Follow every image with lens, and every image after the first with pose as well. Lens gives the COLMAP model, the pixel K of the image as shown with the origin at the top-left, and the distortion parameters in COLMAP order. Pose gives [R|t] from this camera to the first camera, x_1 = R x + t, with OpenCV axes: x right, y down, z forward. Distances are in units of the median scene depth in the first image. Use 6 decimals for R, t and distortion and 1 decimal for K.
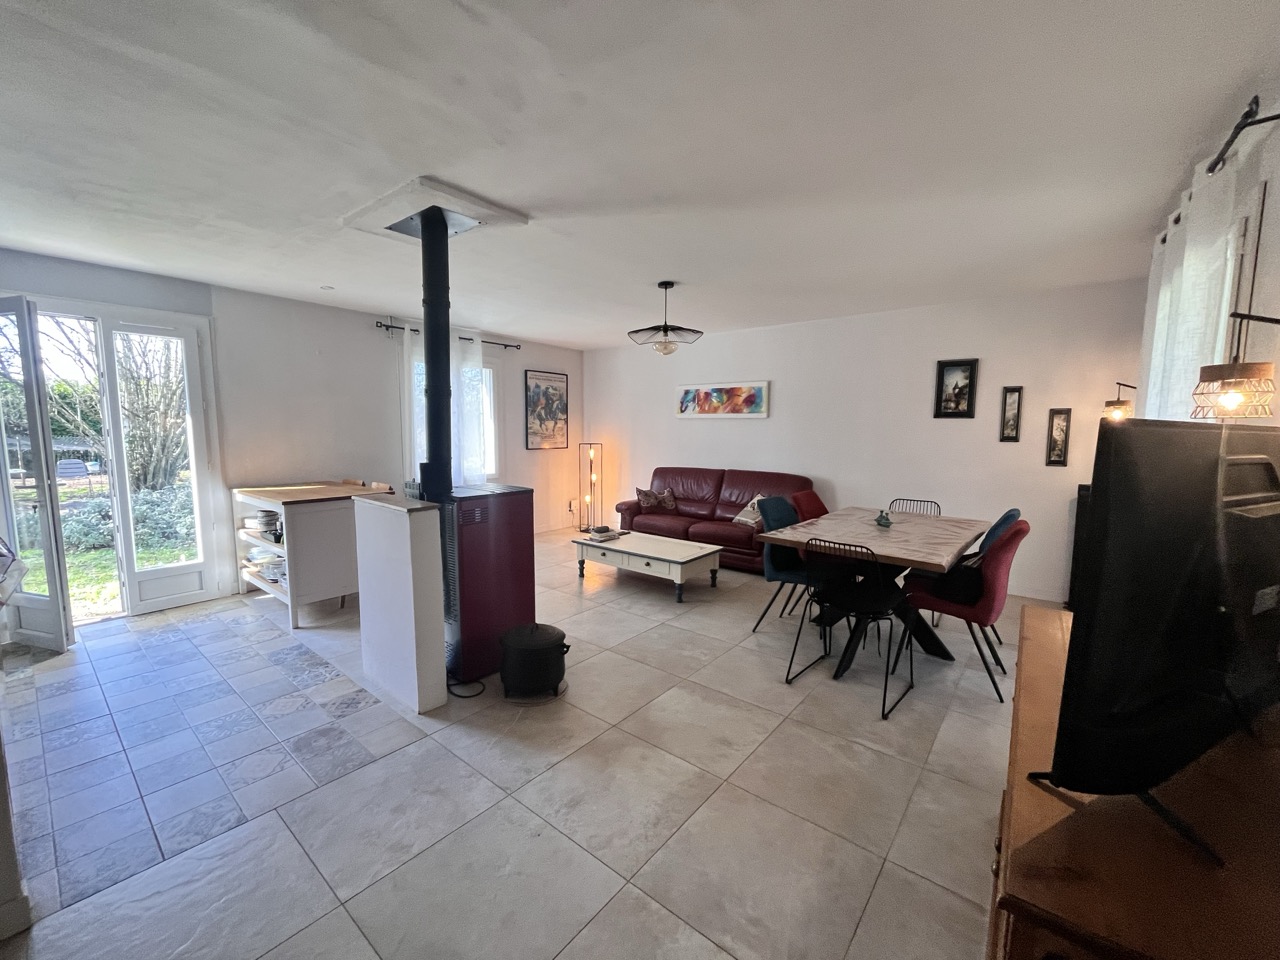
lens RADIAL K [[515.0, 0, 641.9], [0, 515.0, 486.0], [0, 0, 1]] dist [-0.001422, -0.000892]
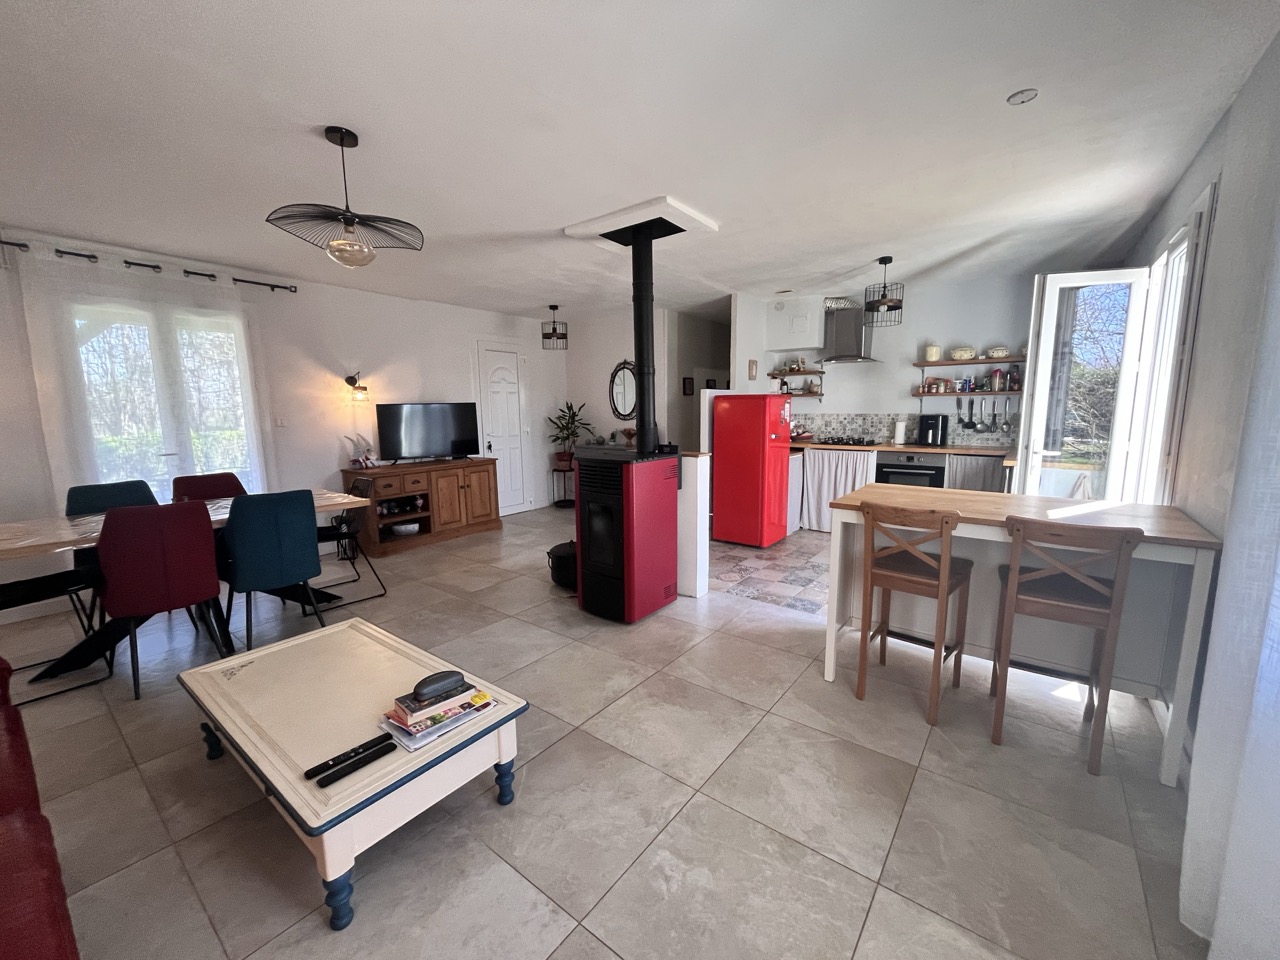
lens RADIAL K [[515.0, 0, 640.4], [0, 515.0, 483.5], [0, 0, 1]] dist [-0.001422, -0.000892]
pose [[-0.999682, 0.008046, -0.023885, -0.371412], [0.001756, 0.967602, 0.252474, -0.244238], [0.025142, 0.252352, -0.967309, 2.370706]]
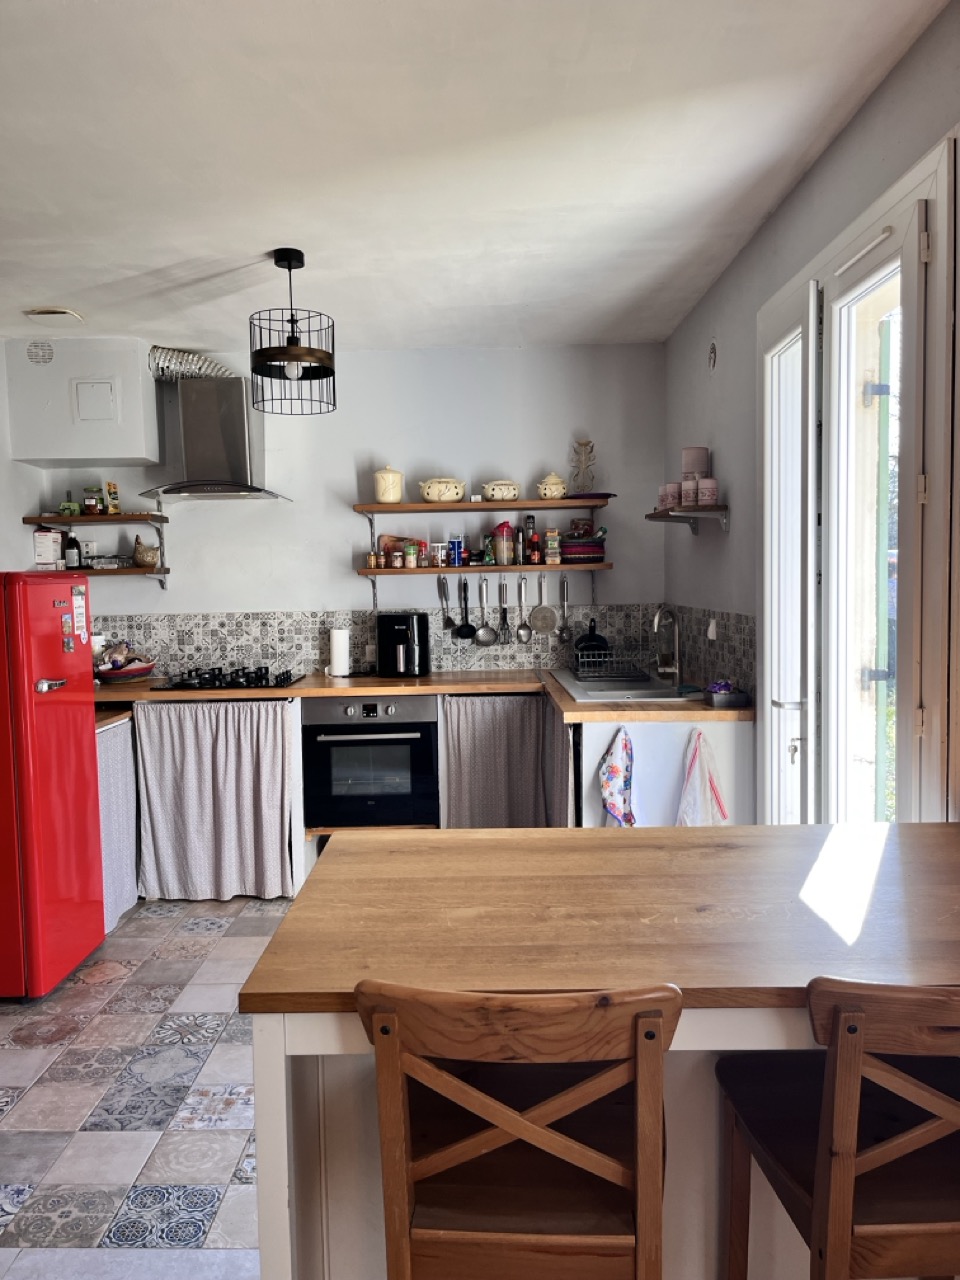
lens RADIAL K [[967.4, 0, 472.1], [0, 967.4, 644.8], [0, 0, 1]] dist [0.051330, -0.071889]
pose [[-0.785033, 0.054391, -0.617062, -0.540555], [-0.050306, 0.987250, 0.151021, -0.216308], [0.617408, 0.149599, -0.772287, 1.902856]]
